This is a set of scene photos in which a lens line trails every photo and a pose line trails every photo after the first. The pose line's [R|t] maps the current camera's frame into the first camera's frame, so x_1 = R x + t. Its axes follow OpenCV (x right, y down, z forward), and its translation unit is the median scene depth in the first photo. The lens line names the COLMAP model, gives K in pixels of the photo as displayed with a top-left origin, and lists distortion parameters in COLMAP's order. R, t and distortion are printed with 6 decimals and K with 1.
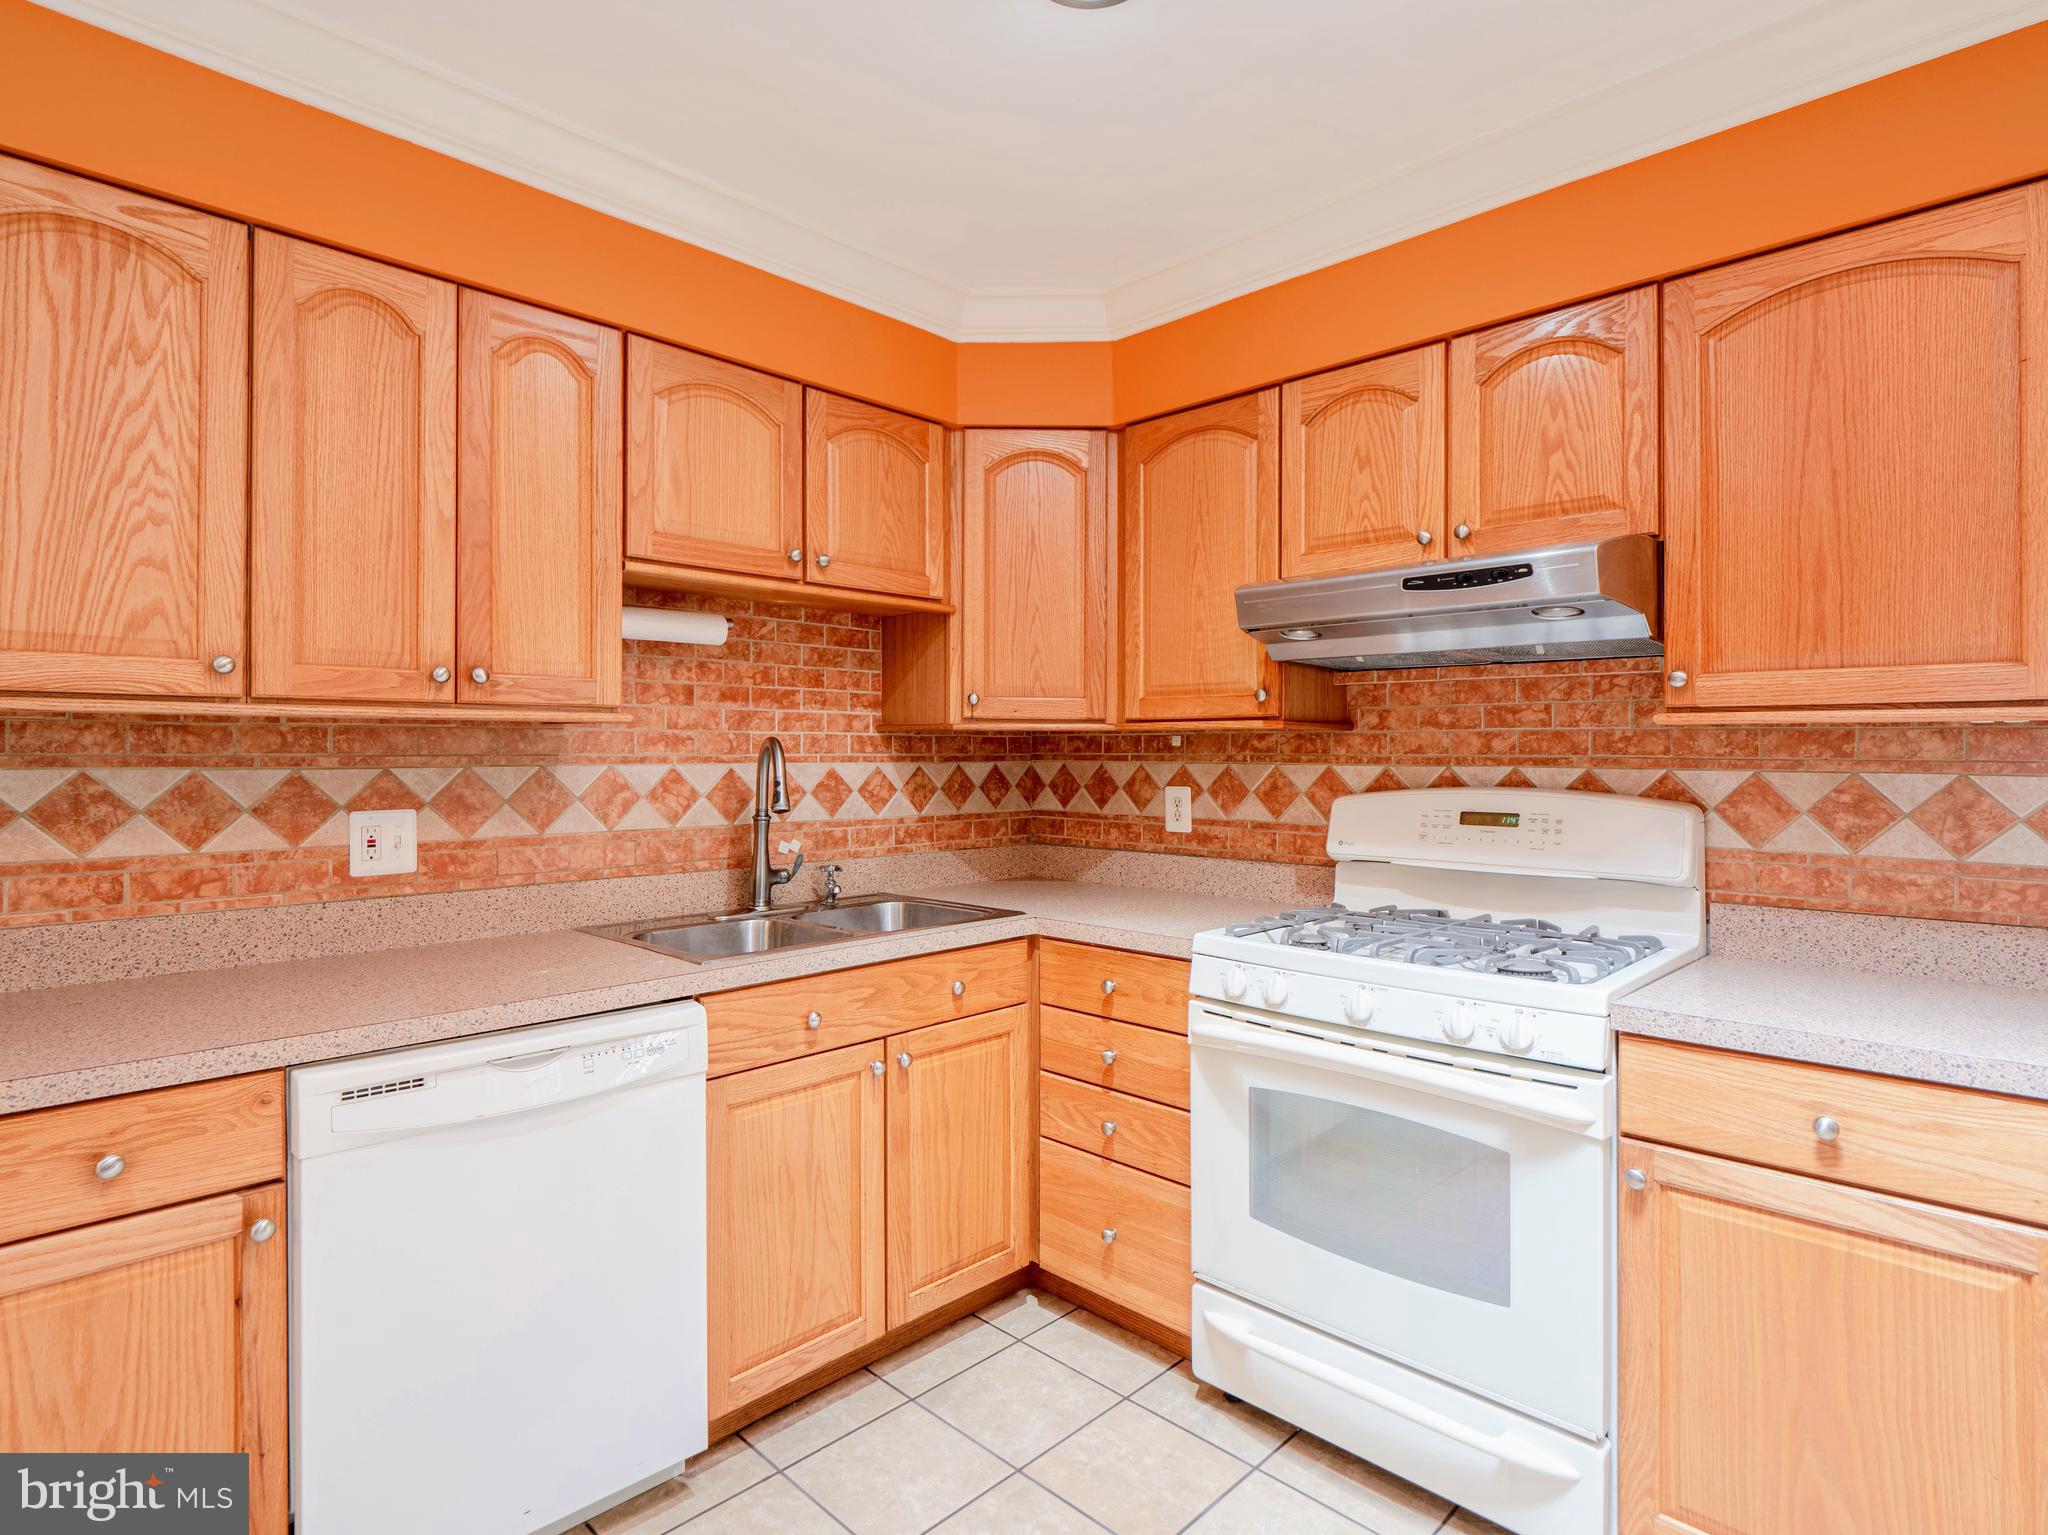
lens RADIAL K [[1059.8, 0, 1038.6], [0, 1059.8, 745.7], [0, 0, 1]] dist [-0.009529, -0.002954]
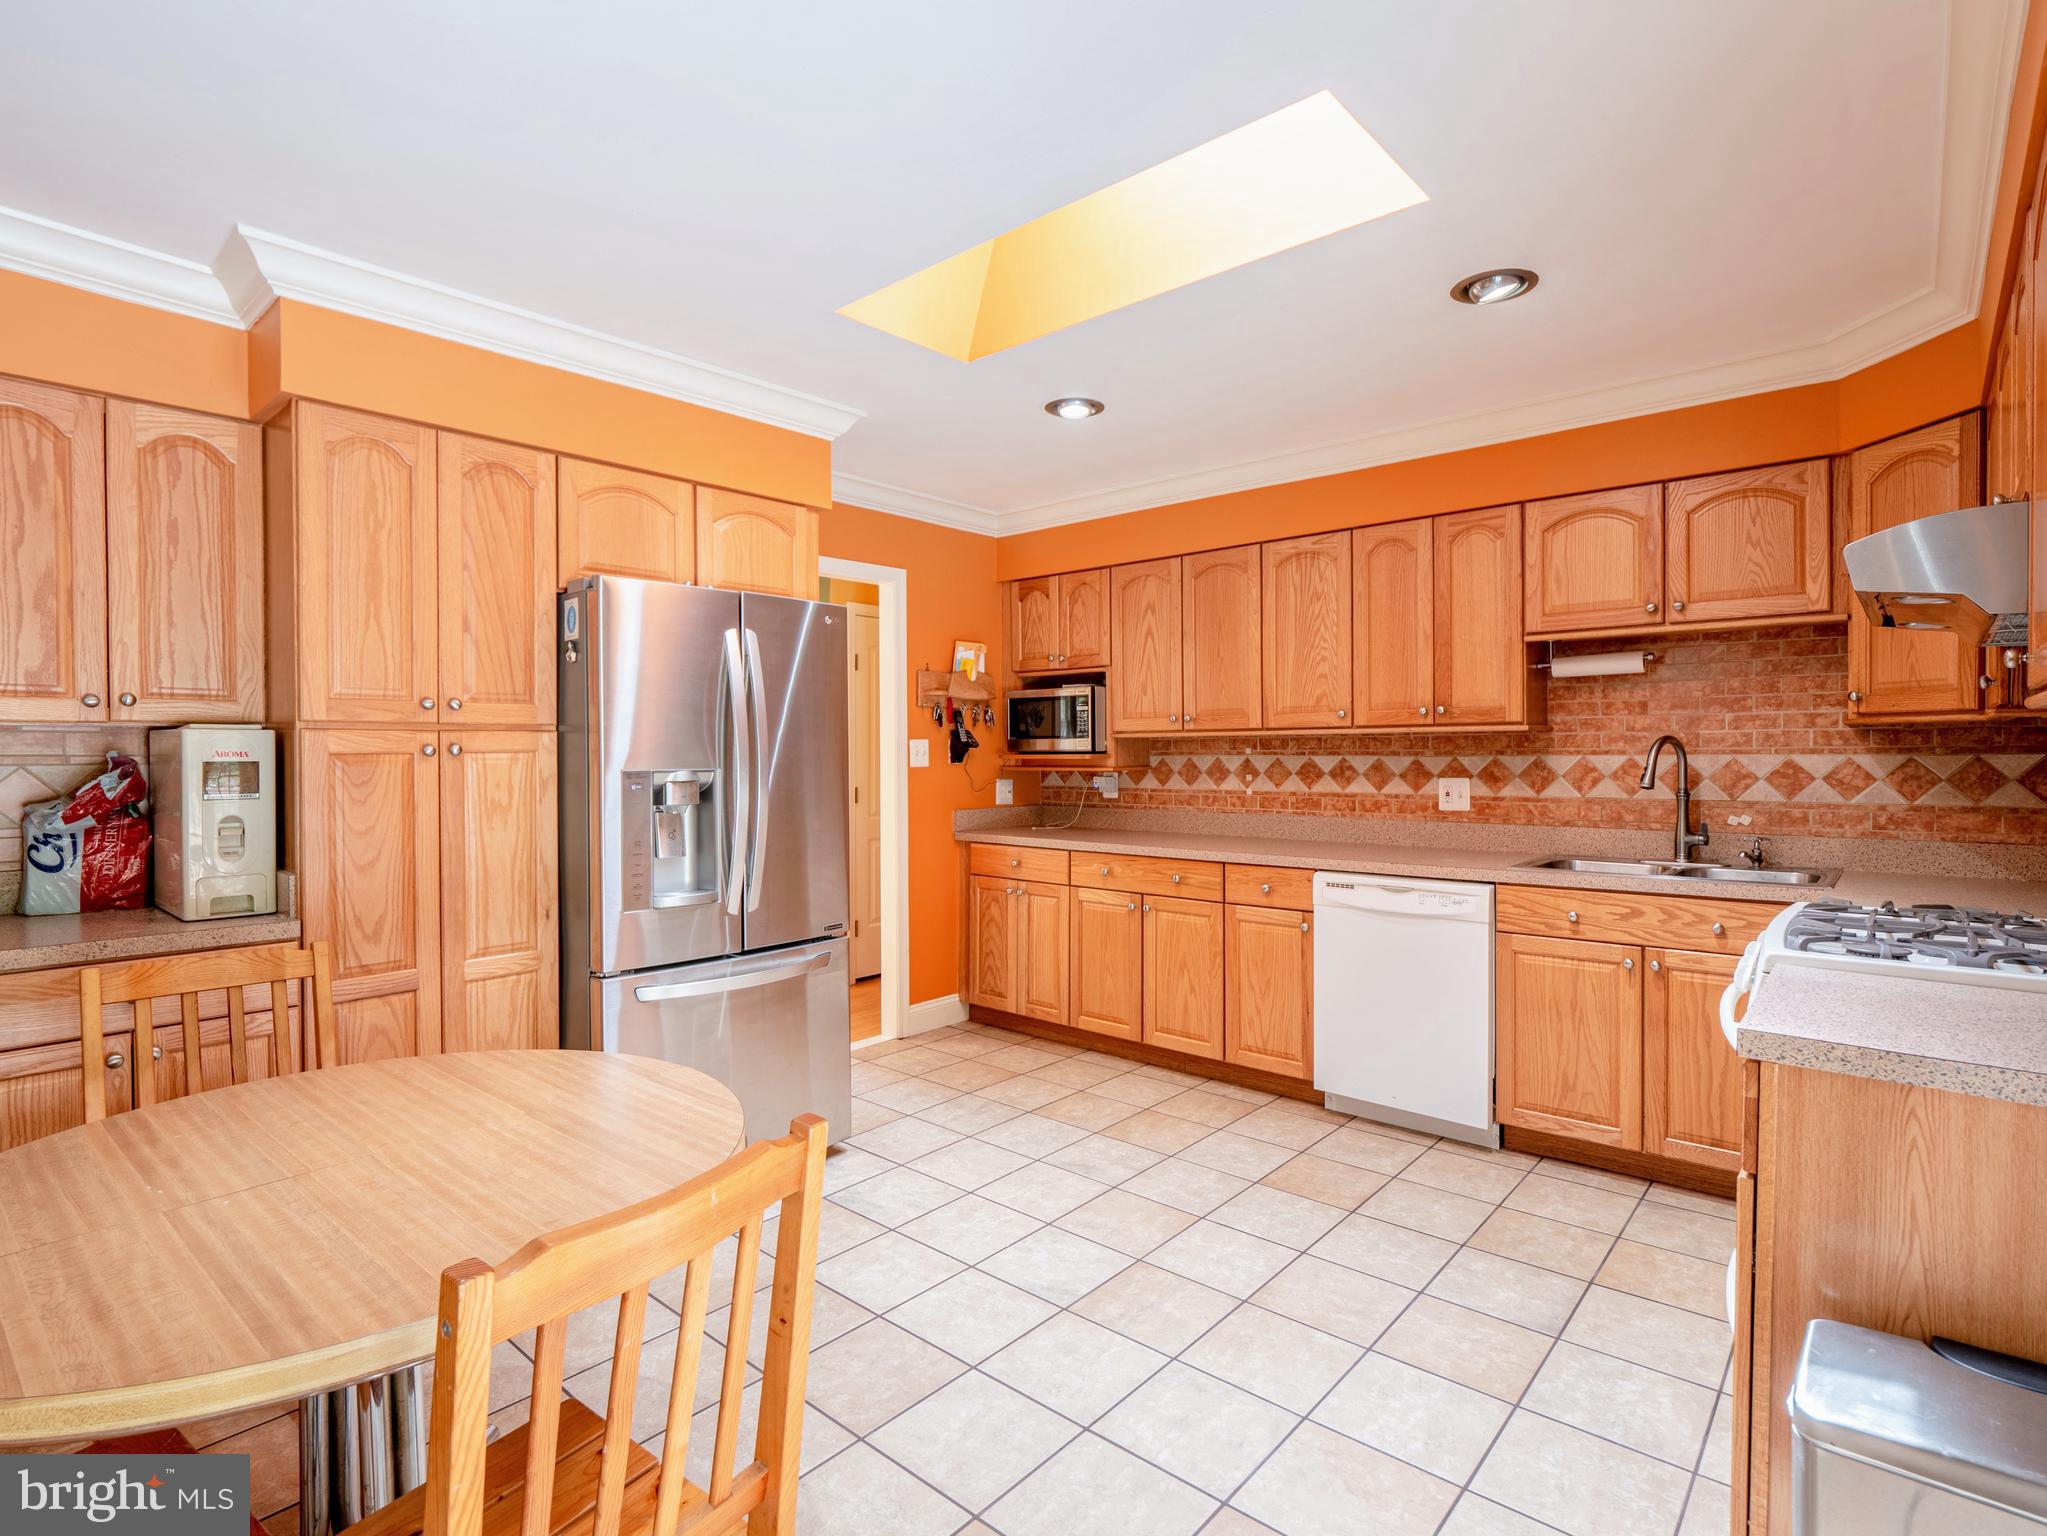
lens RADIAL K [[1027.0, 0, 1028.8], [0, 1027.0, 760.9], [0, 0, 1]] dist [-0.005206, -0.006494]
pose [[0.047760, 0.006856, -0.998835, 1.324647], [0.013698, 0.999878, 0.007518, 0.004324], [0.998765, -0.014041, 0.047660, 0.122925]]
